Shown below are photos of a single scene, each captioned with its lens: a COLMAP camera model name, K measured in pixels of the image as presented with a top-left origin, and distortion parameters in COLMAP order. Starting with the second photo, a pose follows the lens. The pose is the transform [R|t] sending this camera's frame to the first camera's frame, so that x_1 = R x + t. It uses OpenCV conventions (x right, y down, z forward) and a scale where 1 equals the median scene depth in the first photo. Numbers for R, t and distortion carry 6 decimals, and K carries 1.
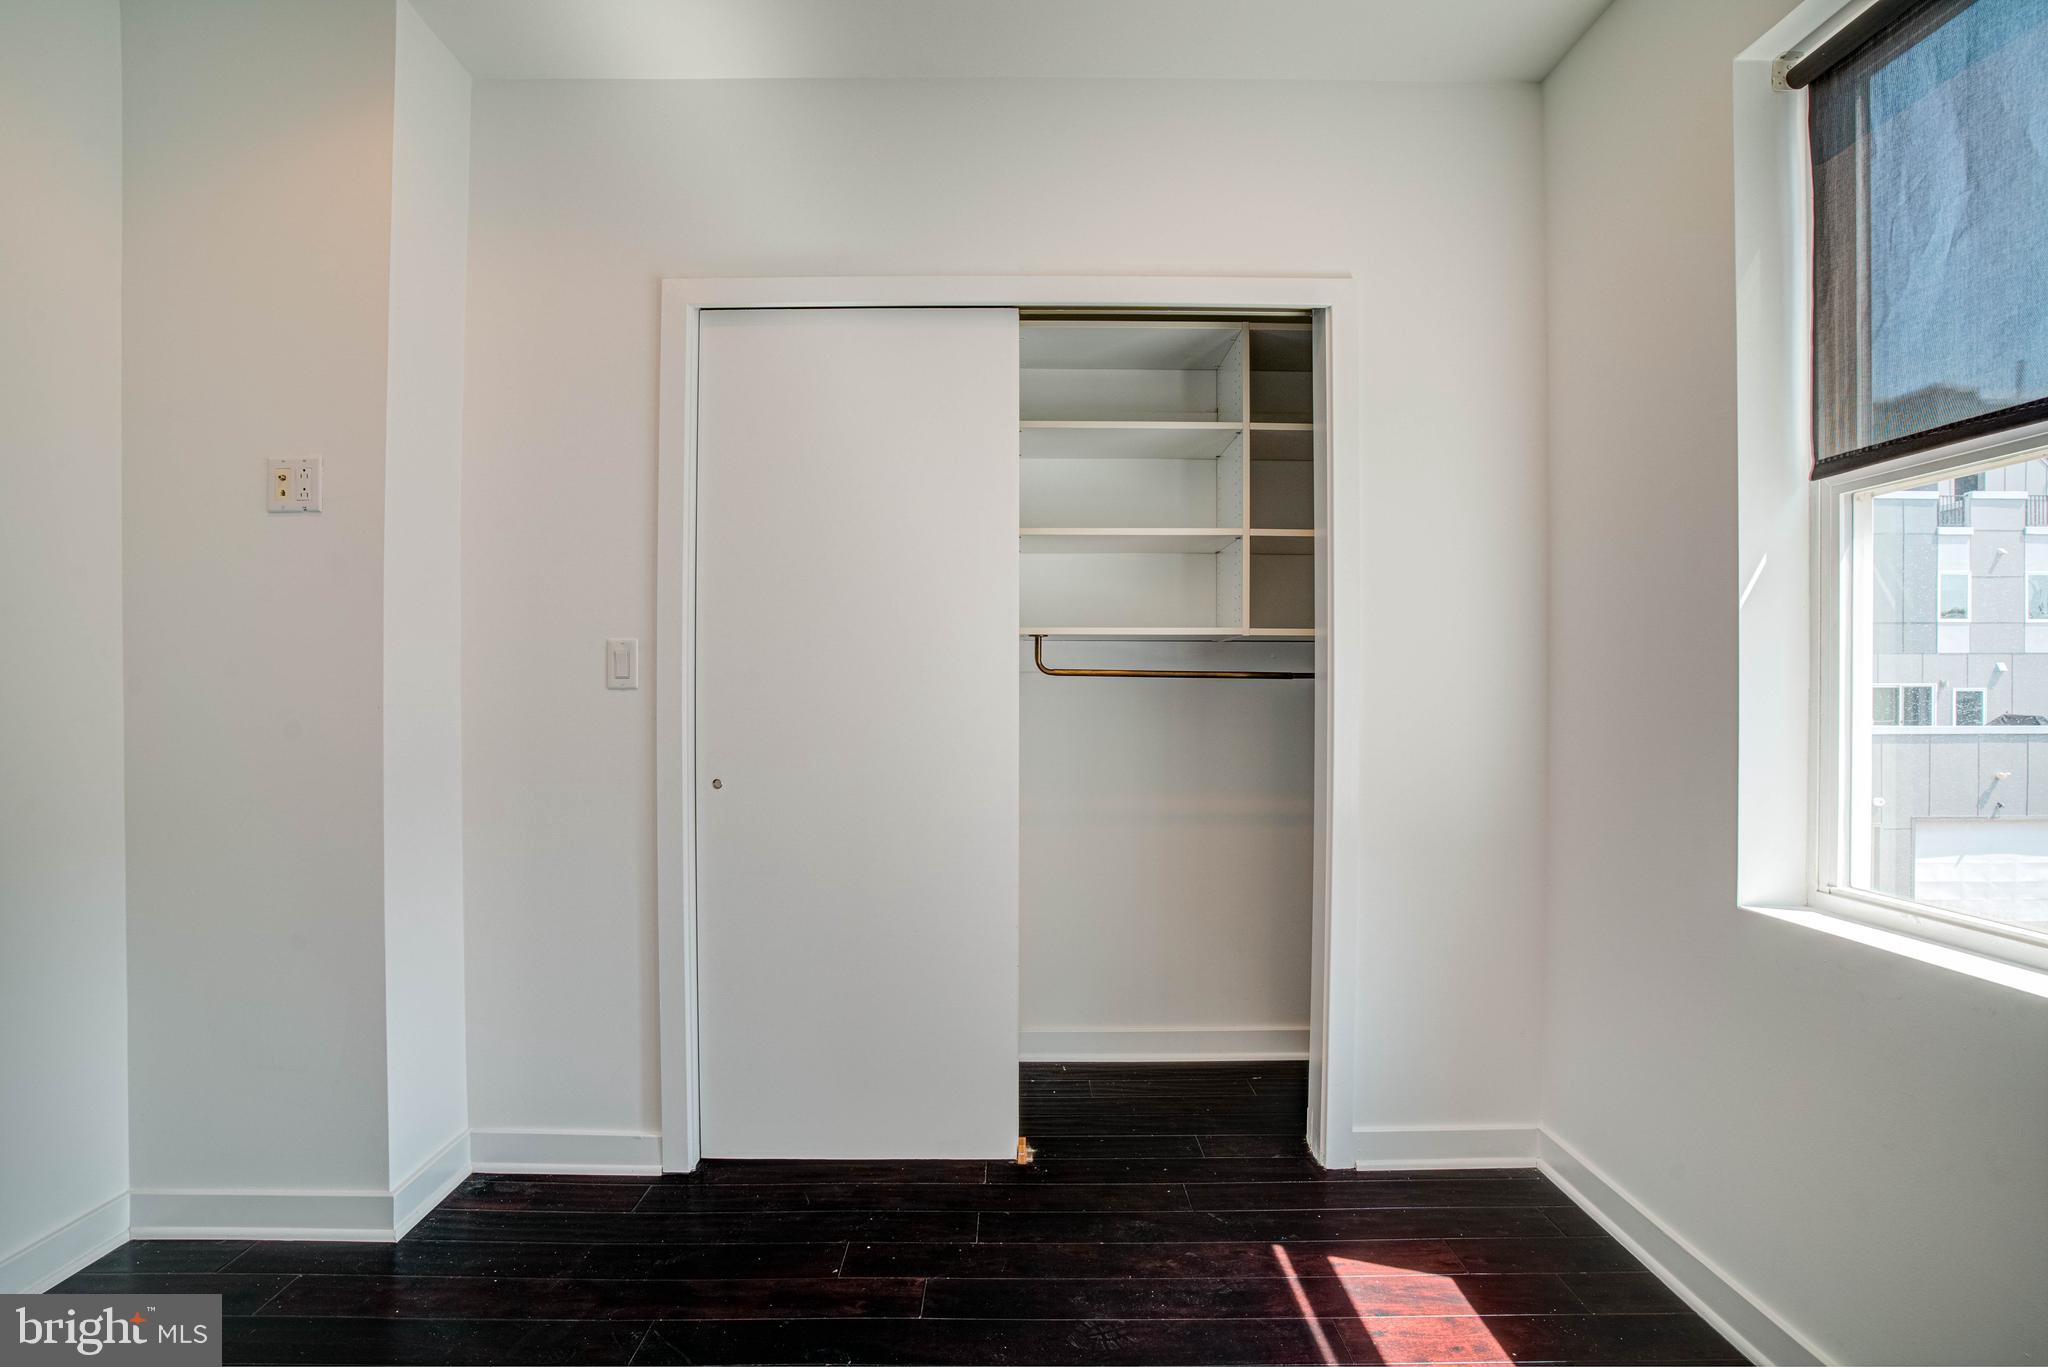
lens RADIAL K [[1008.3, 0, 1025.7], [0, 1008.3, 697.4], [0, 0, 1]] dist [-0.083993, 0.041813]
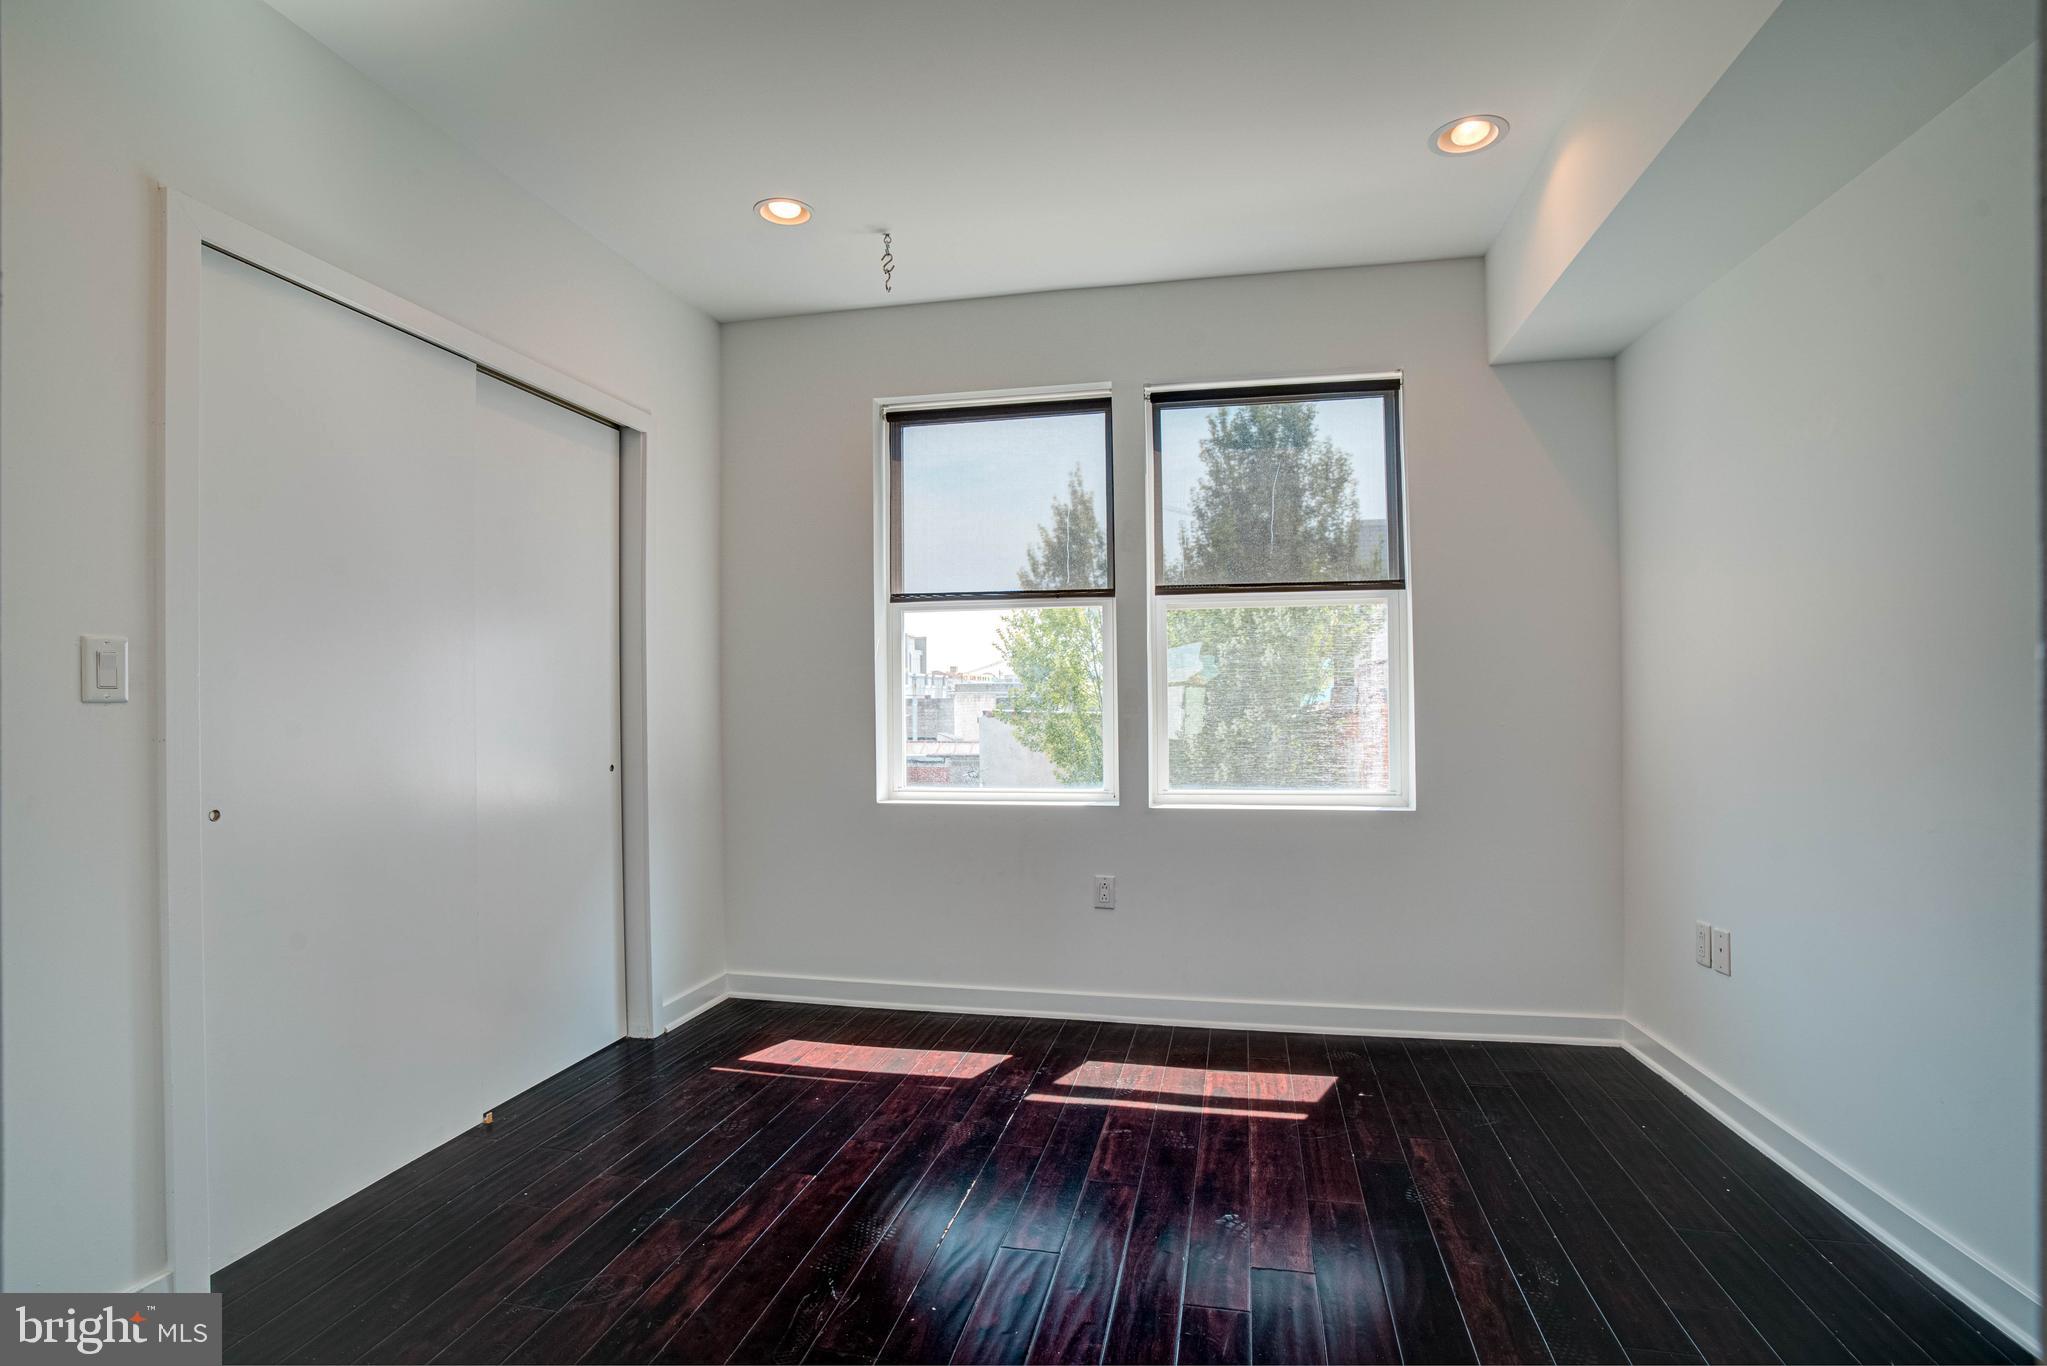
lens RADIAL K [[1007.8, 0, 1025.2], [0, 1007.8, 696.9], [0, 0, 1]] dist [-0.083993, 0.041813]
pose [[0.216541, 0.000759, 0.976273, -1.137214], [0.013258, 0.999905, -0.003718, -0.000758], [-0.976184, 0.013749, 0.216510, 0.190369]]
